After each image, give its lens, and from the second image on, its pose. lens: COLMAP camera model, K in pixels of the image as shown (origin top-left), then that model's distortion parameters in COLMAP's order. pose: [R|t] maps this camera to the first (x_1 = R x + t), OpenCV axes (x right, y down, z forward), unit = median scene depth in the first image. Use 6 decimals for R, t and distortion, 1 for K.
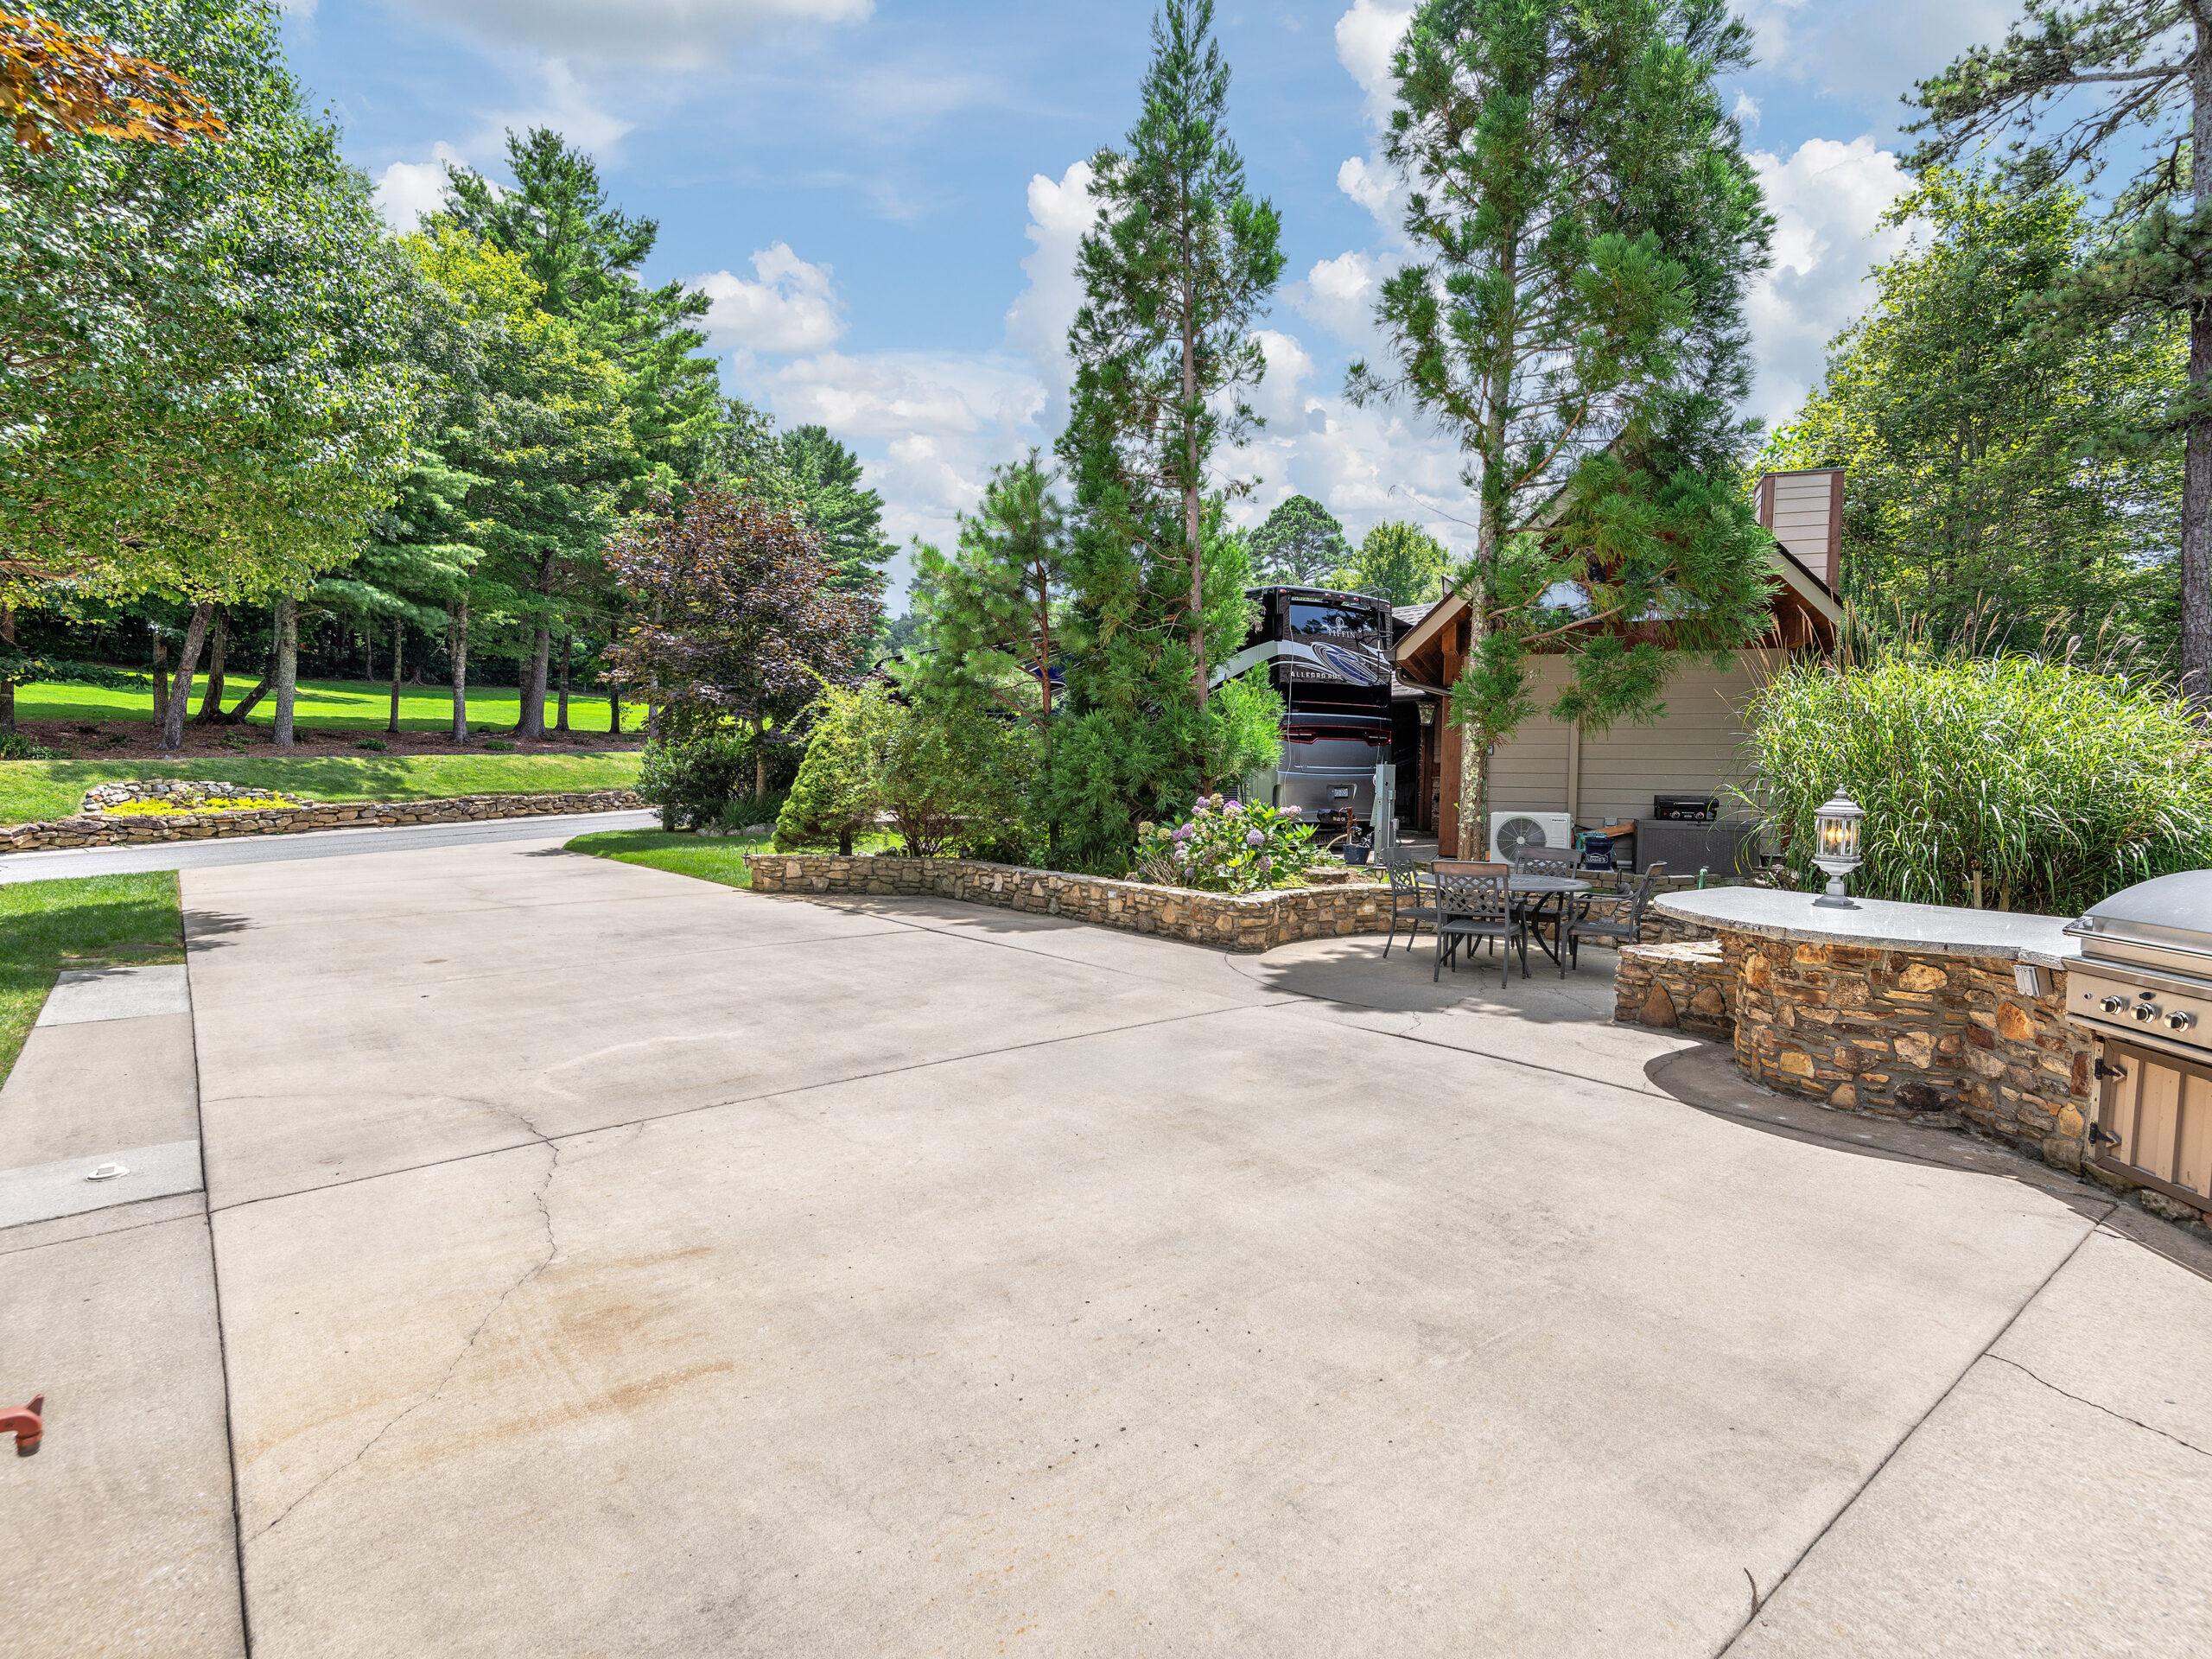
lens RADIAL K [[1144.0, 0, 1104.6], [0, 1144.0, 822.4], [0, 0, 1]] dist [-0.002601, -0.001038]
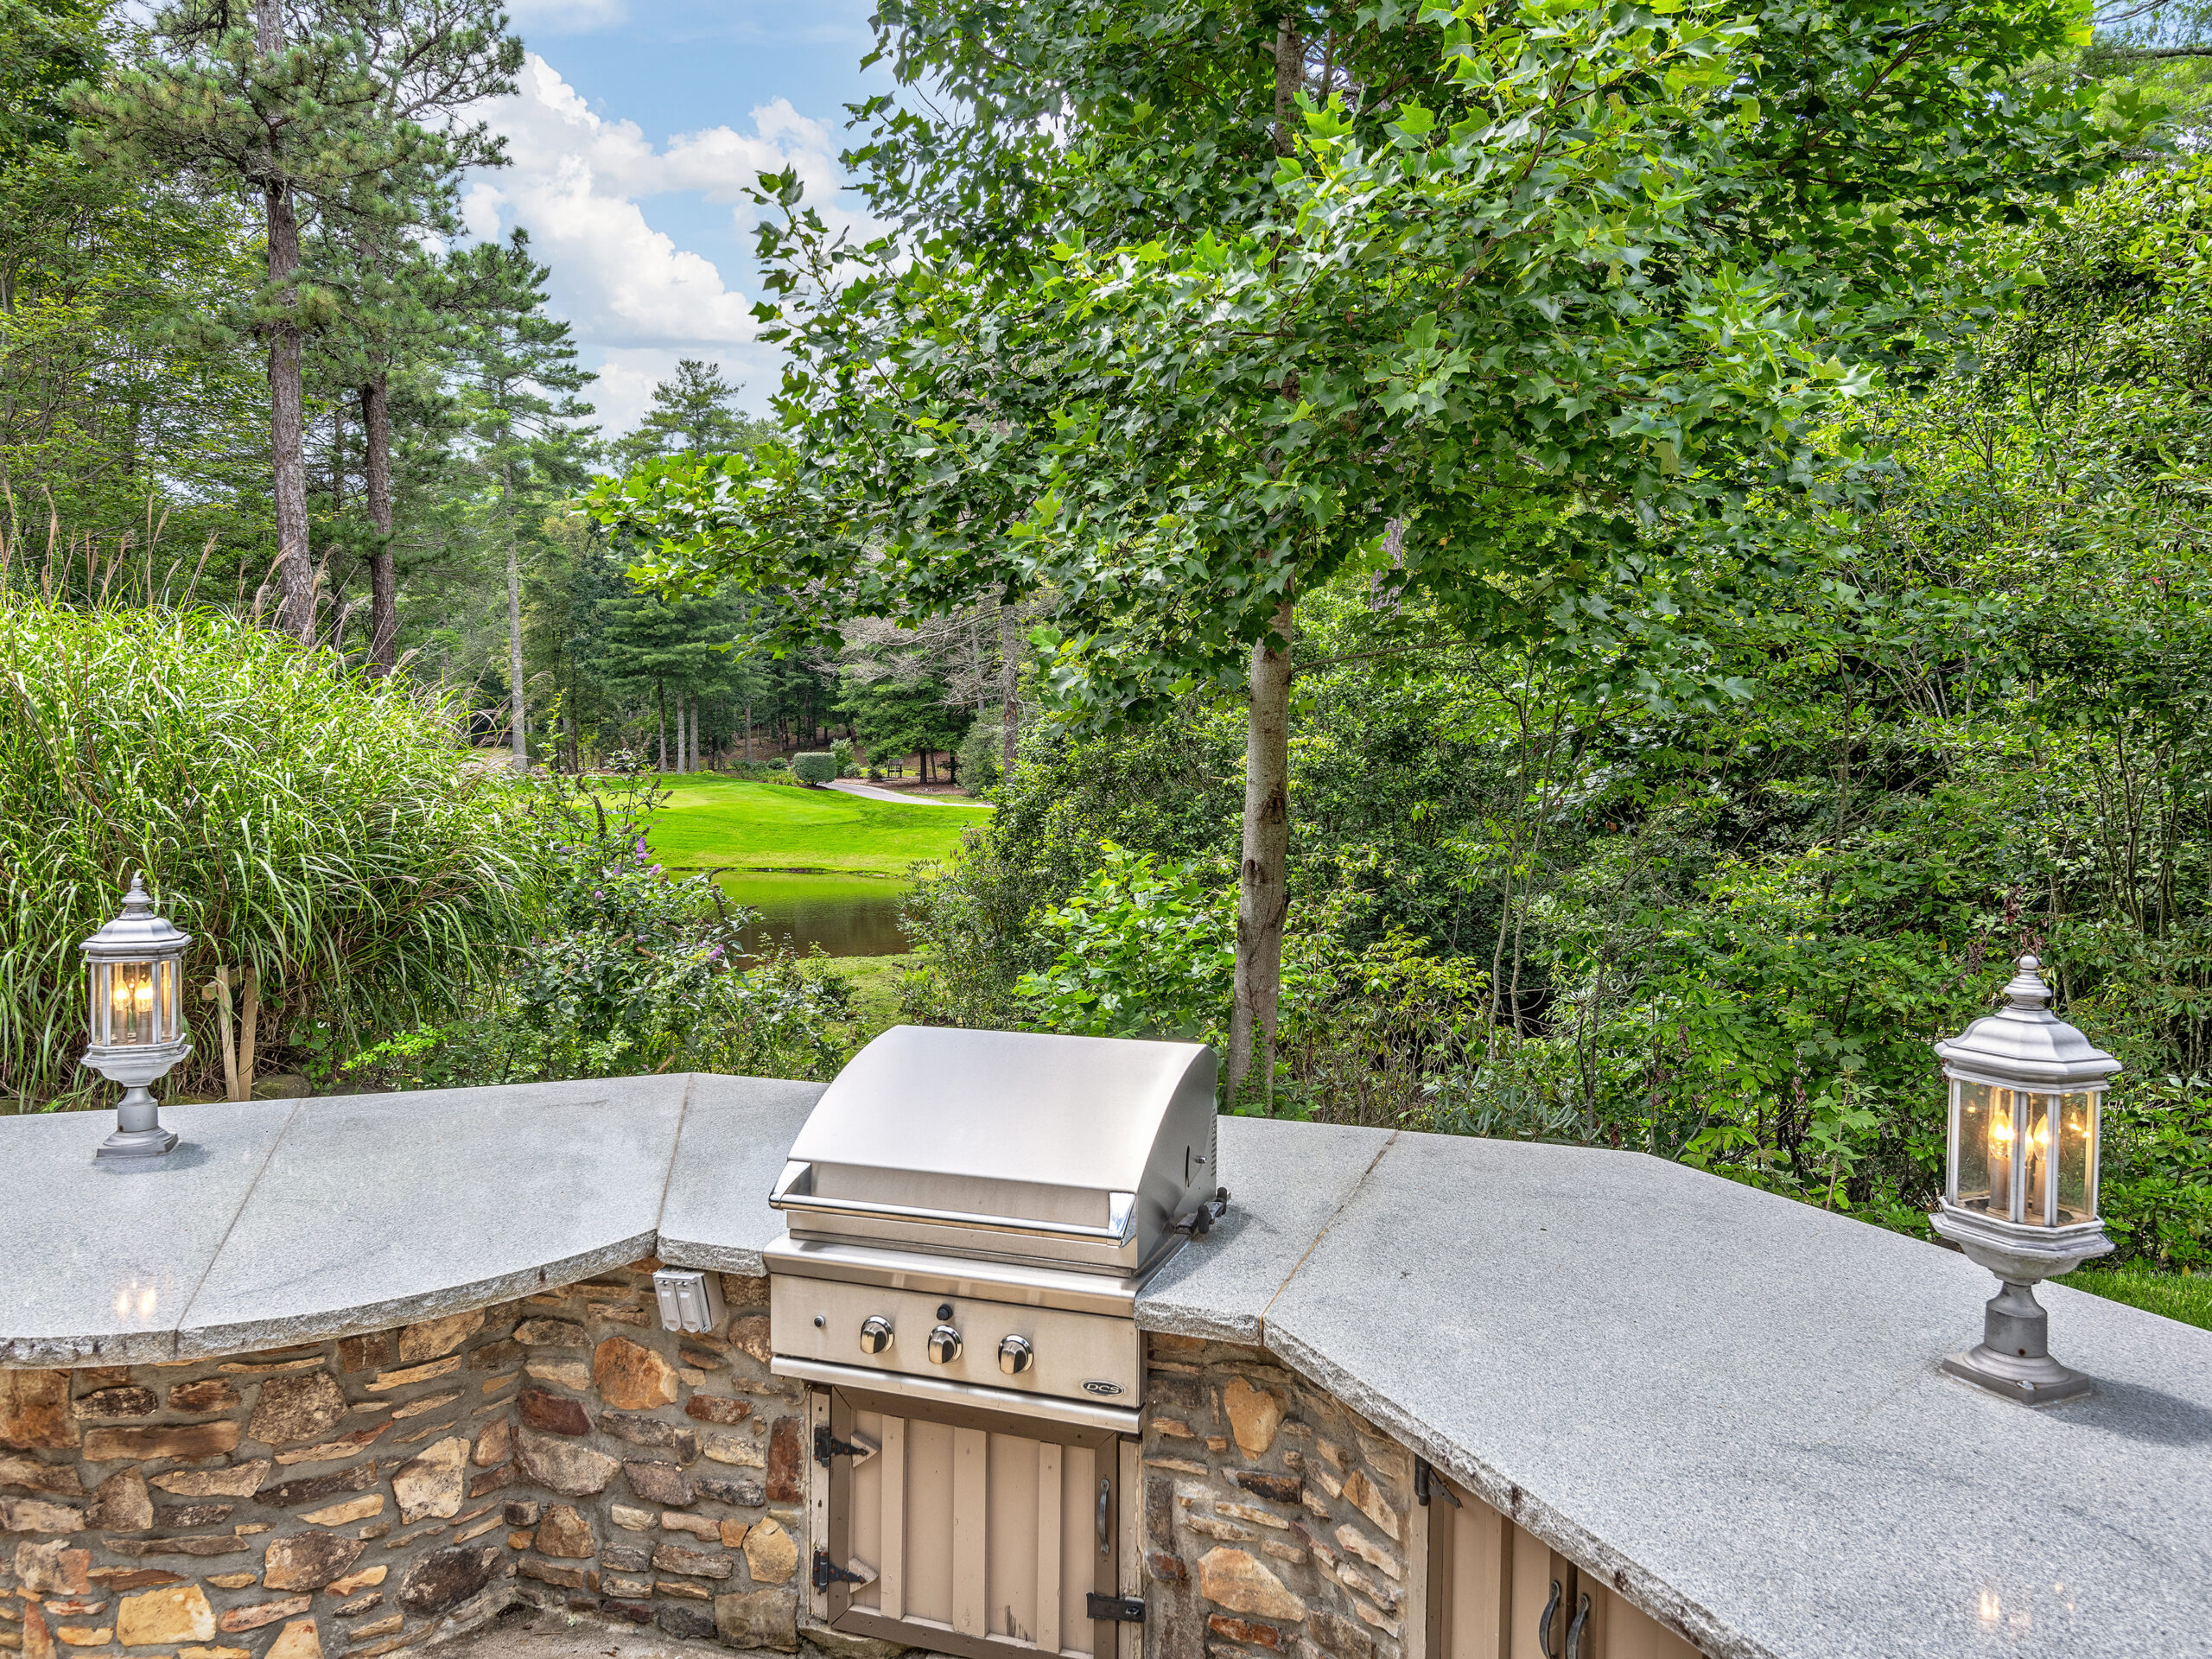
lens RADIAL K [[1486.5, 0, 1094.2], [0, 1486.5, 825.8], [0, 0, 1]] dist [0.029437, -0.030160]
pose [[0.266145, -0.052649, 0.962494, 0.218136], [0.042171, 0.998187, 0.042941, -0.075201], [-0.963010, 0.029161, 0.267882, 0.573125]]
